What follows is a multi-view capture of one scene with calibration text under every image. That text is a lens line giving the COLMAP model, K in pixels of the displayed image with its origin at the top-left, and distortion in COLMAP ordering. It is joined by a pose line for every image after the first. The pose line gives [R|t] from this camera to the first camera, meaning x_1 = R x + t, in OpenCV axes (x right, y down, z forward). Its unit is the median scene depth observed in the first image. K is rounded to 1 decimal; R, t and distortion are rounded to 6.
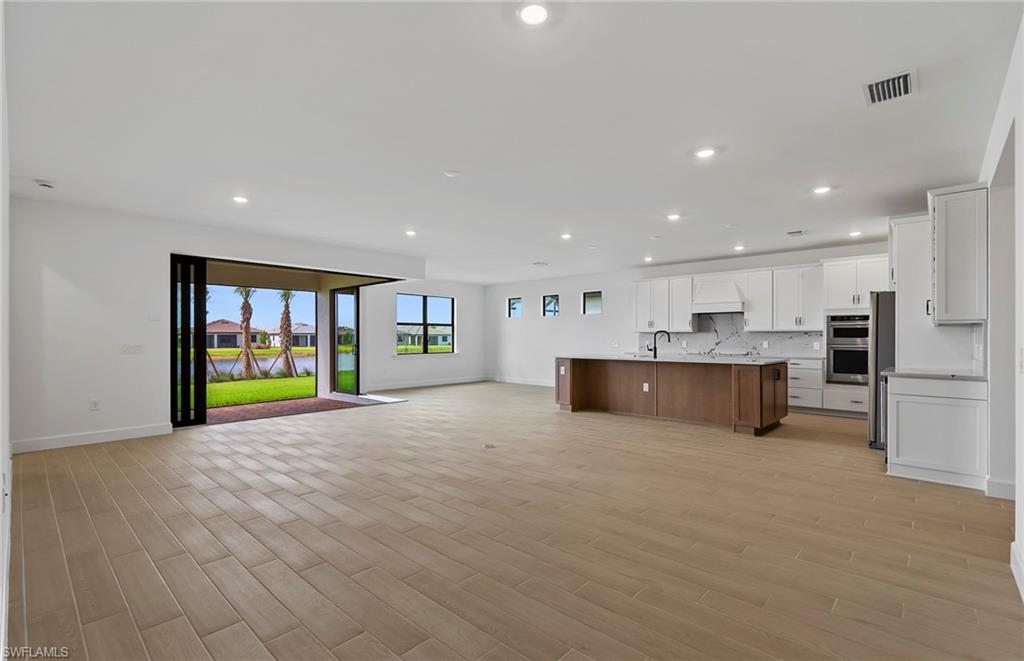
lens RADIAL K [[459.7, 0, 510.9], [0, 459.7, 332.5], [0, 0, 1]] dist [-0.000158, -0.000143]
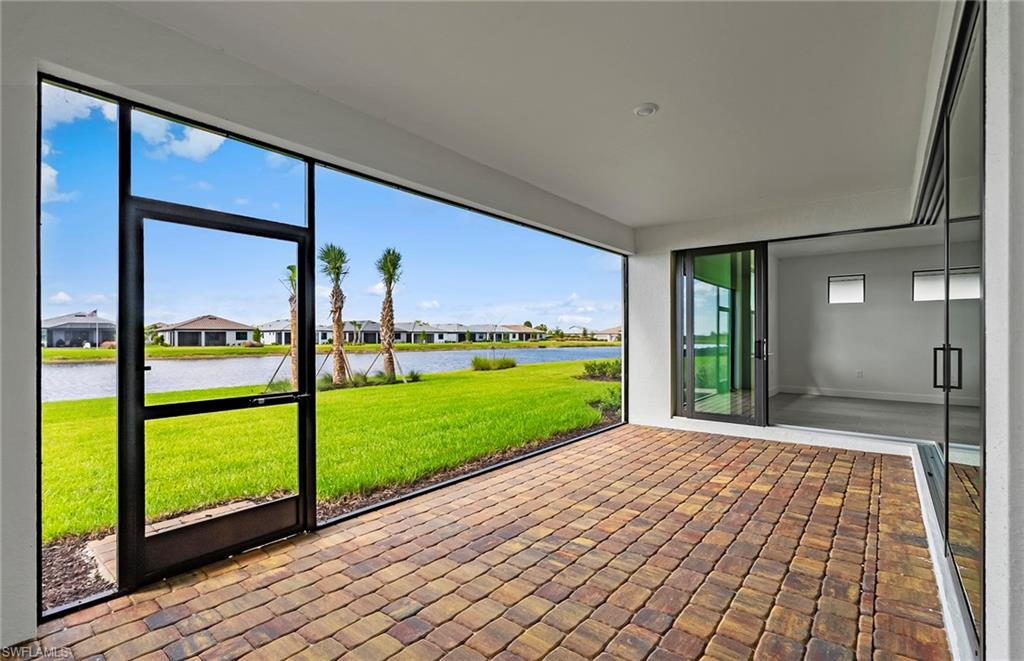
lens RADIAL K [[459.7, 0, 509.5], [0, 459.7, 334.2], [0, 0, 1]] dist [-0.000158, -0.000143]
pose [[0.998841, -0.000652, 0.048135, -0.556045], [0.000217, 0.999959, 0.009042, 0.012355], [-0.048139, -0.009021, 0.998800, 0.354489]]
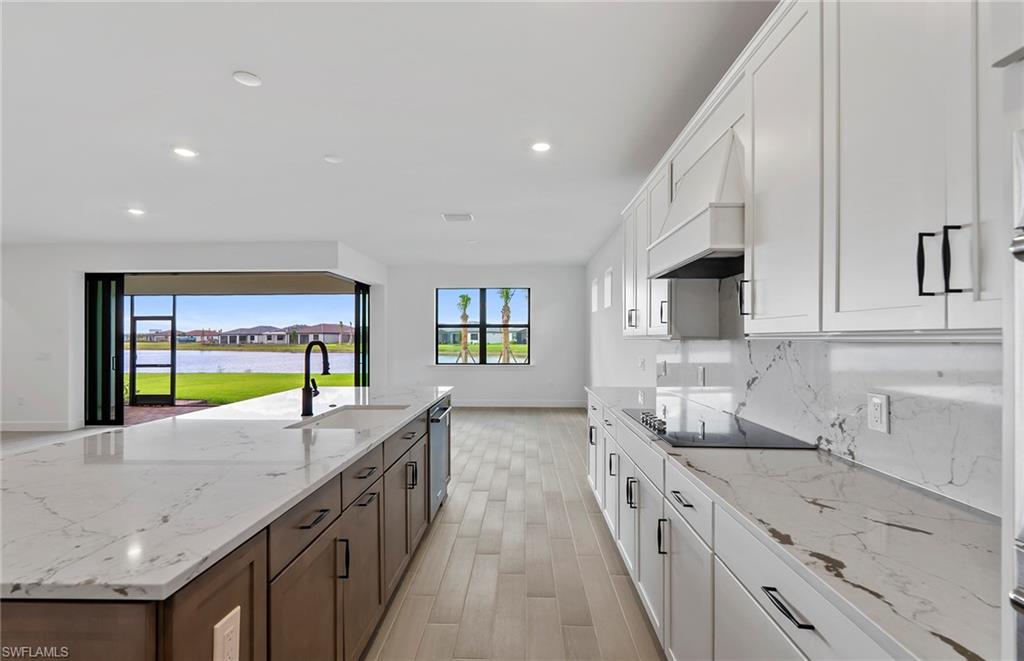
lens RADIAL K [[459.7, 0, 510.8], [0, 459.7, 333.0], [0, 0, 1]] dist [-0.000158, -0.000143]
pose [[0.656219, -0.004689, -0.754556, 0.414757], [0.010283, 0.999943, 0.002729, -0.007204], [0.754500, -0.009550, 0.656230, 0.531349]]
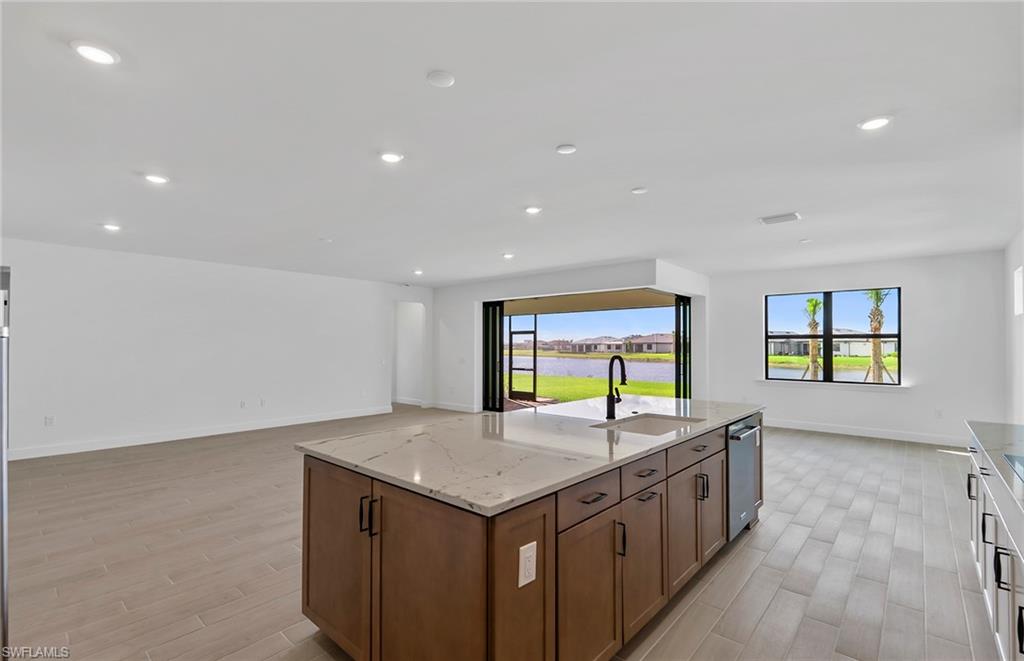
lens RADIAL K [[459.7, 0, 509.6], [0, 459.7, 334.1], [0, 0, 1]] dist [-0.000158, -0.000143]
pose [[0.017374, -0.023327, -0.999577, 0.444186], [0.010517, 0.999677, -0.023147, -0.010335], [0.999794, -0.010111, 0.017614, 0.540490]]
